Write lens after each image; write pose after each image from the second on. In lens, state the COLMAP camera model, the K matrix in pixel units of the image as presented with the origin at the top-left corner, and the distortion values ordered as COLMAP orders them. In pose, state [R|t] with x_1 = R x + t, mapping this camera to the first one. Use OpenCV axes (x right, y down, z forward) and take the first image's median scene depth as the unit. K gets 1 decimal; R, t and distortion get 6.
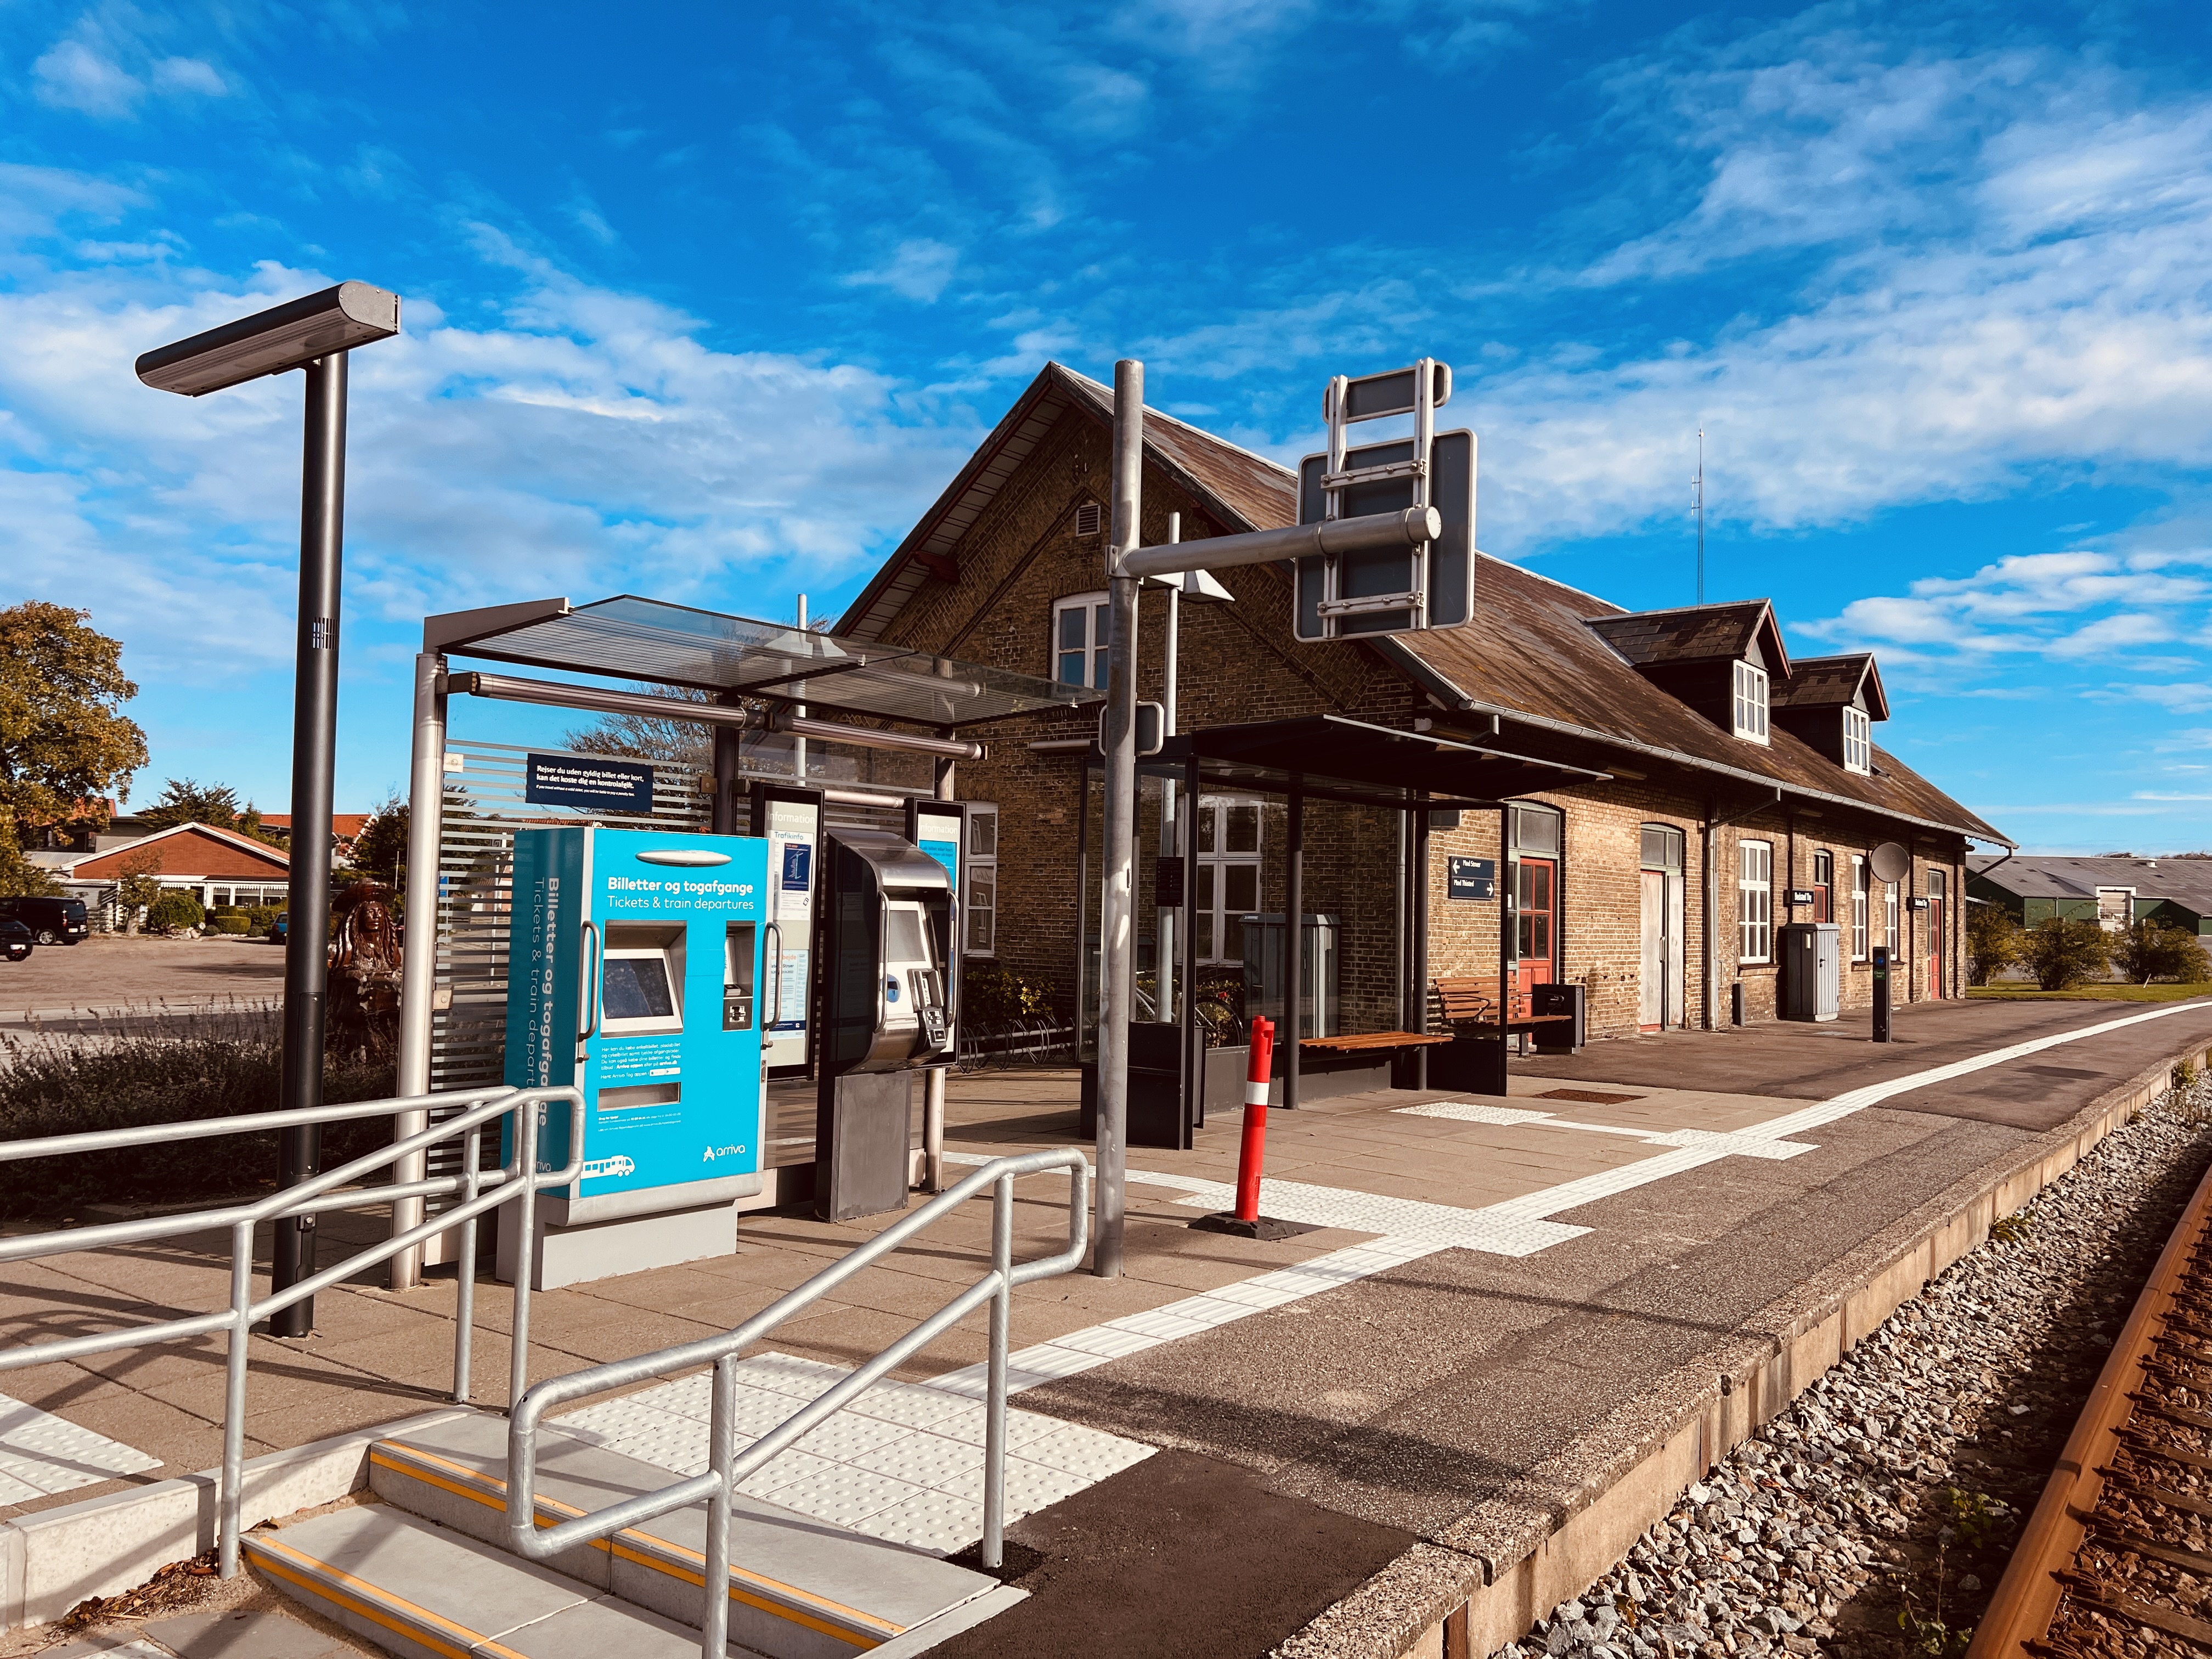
lens RADIAL K [[1701.2, 0, 1110.1], [0, 1701.2, 865.8], [0, 0, 1]] dist [0.078593, -0.089810]
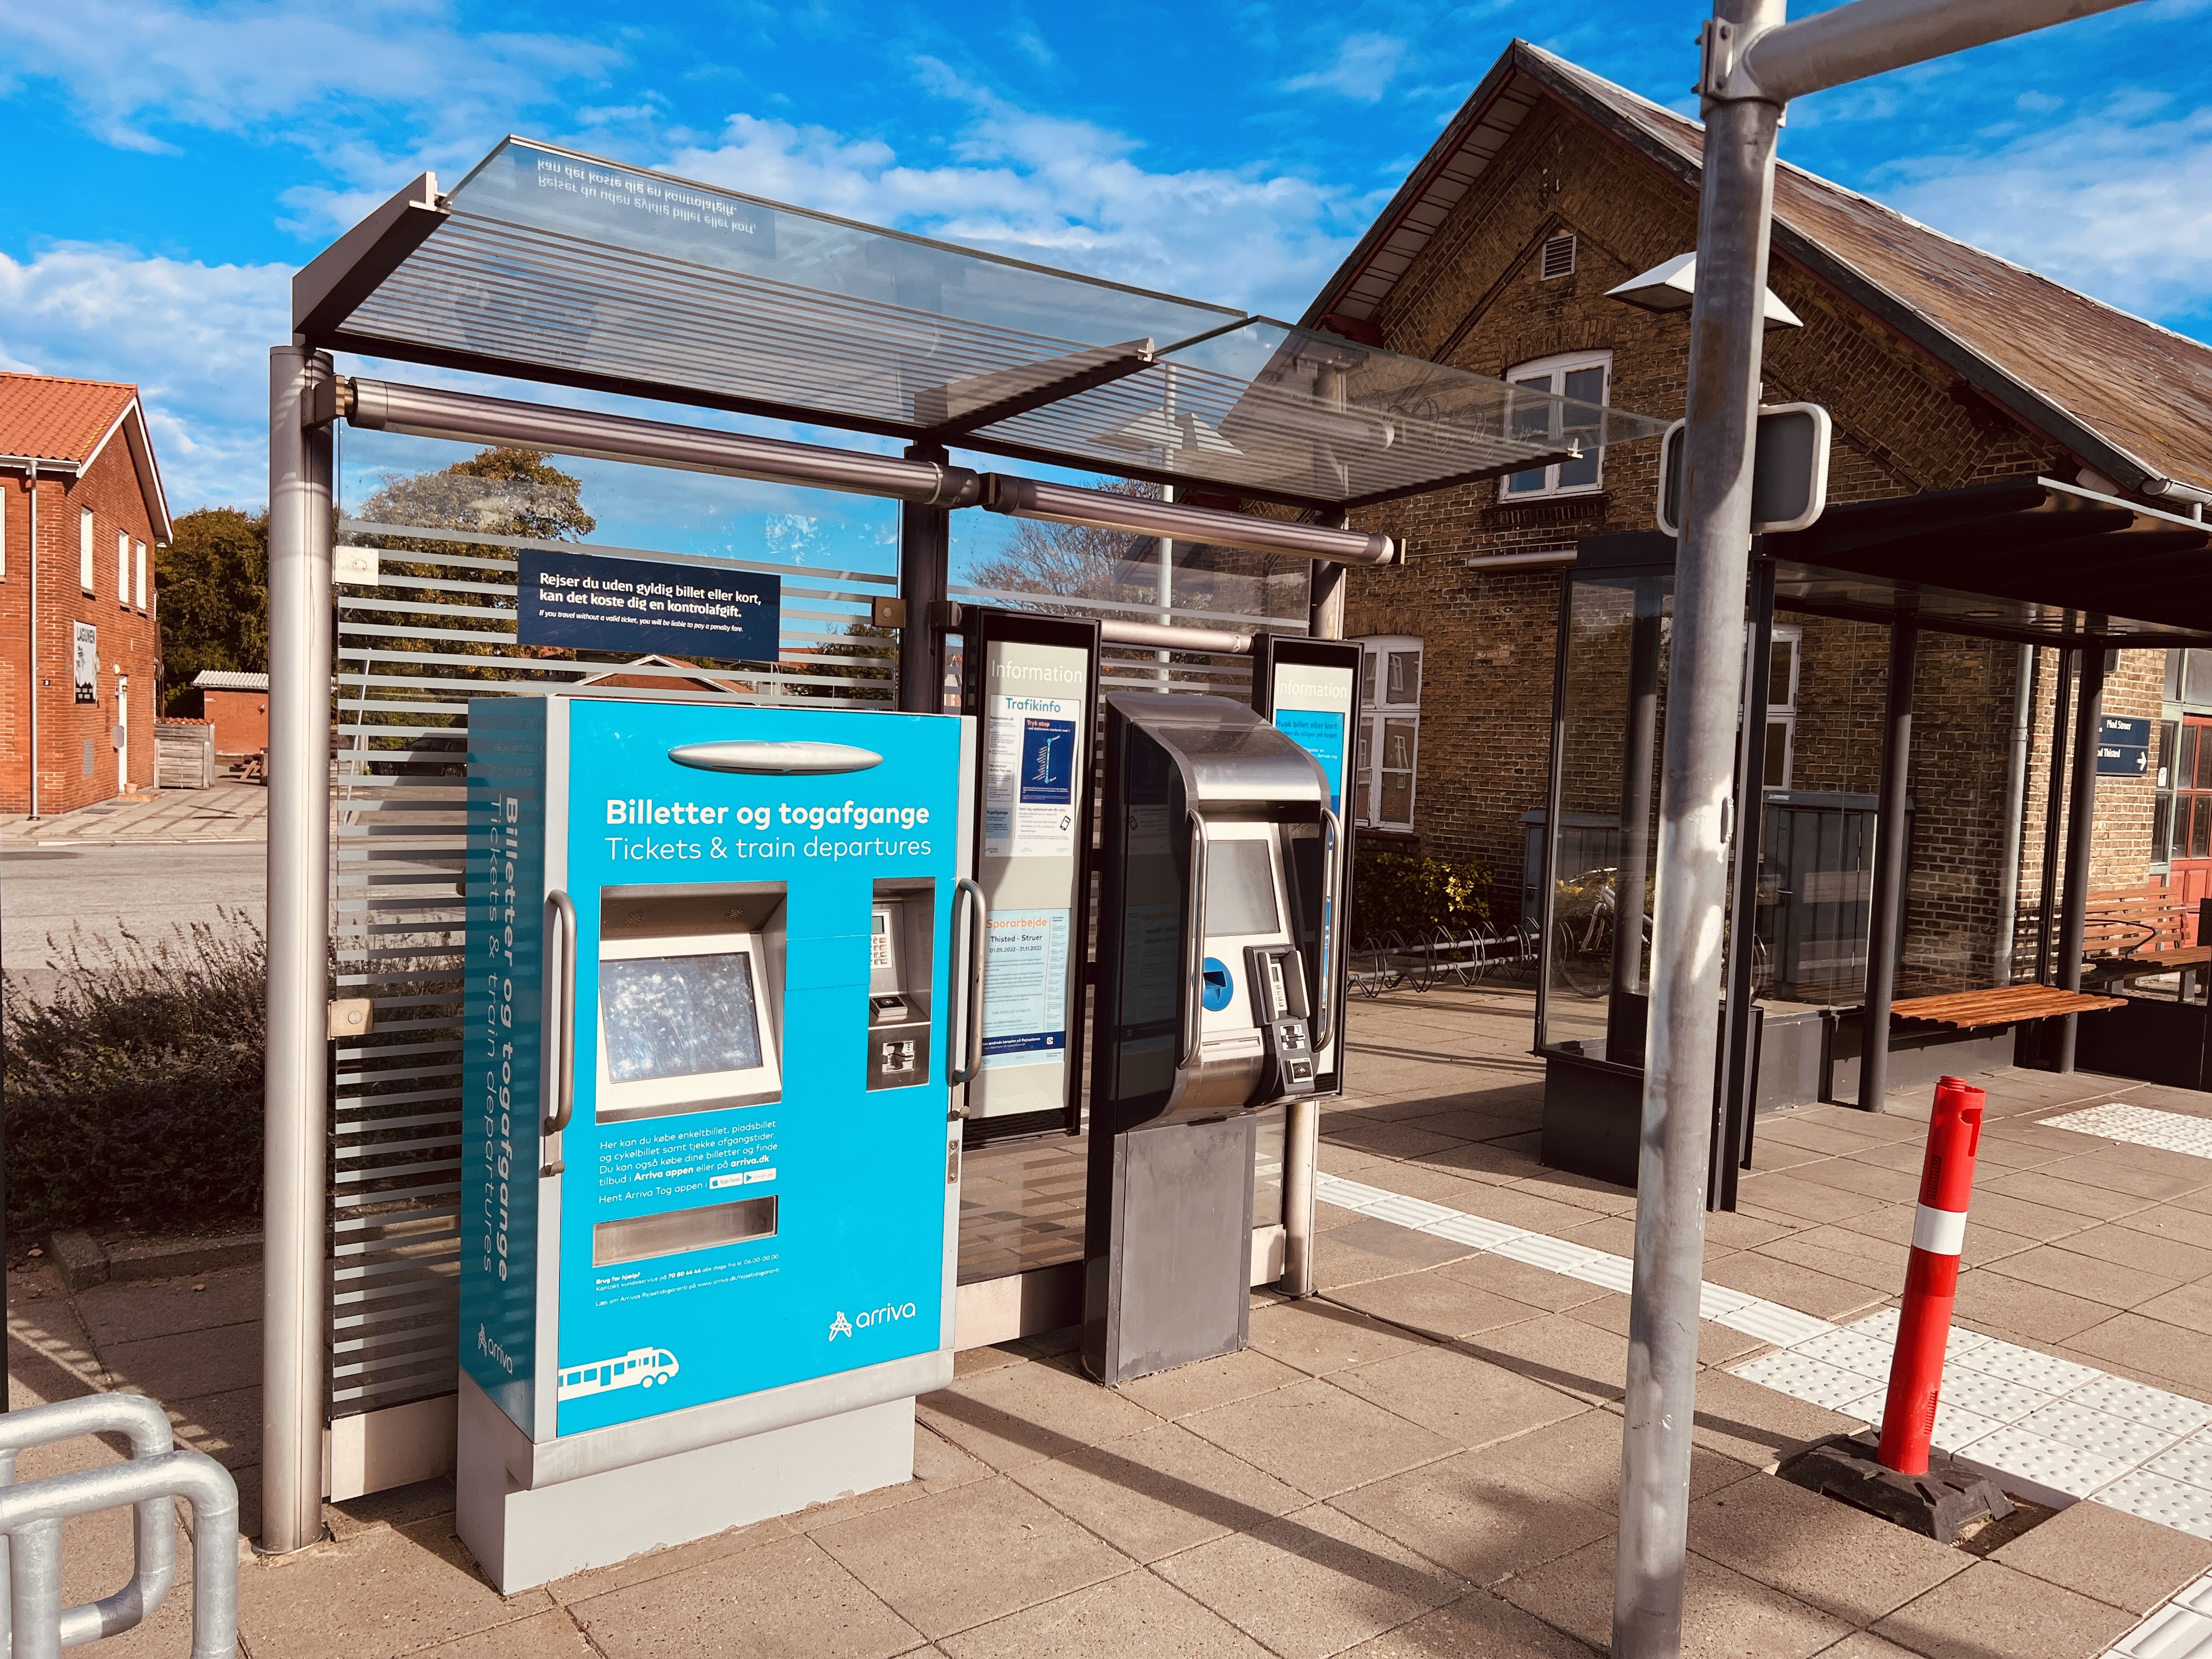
lens RADIAL K [[1669.5, 0, 1109.6], [0, 1669.5, 861.9], [0, 0, 1]] dist [0.066443, -0.091254]
pose [[0.968582, 0.033459, -0.246435, -0.017128], [-0.009267, 0.995076, 0.098679, -0.011707], [0.248523, -0.093295, 0.964123, 0.274989]]
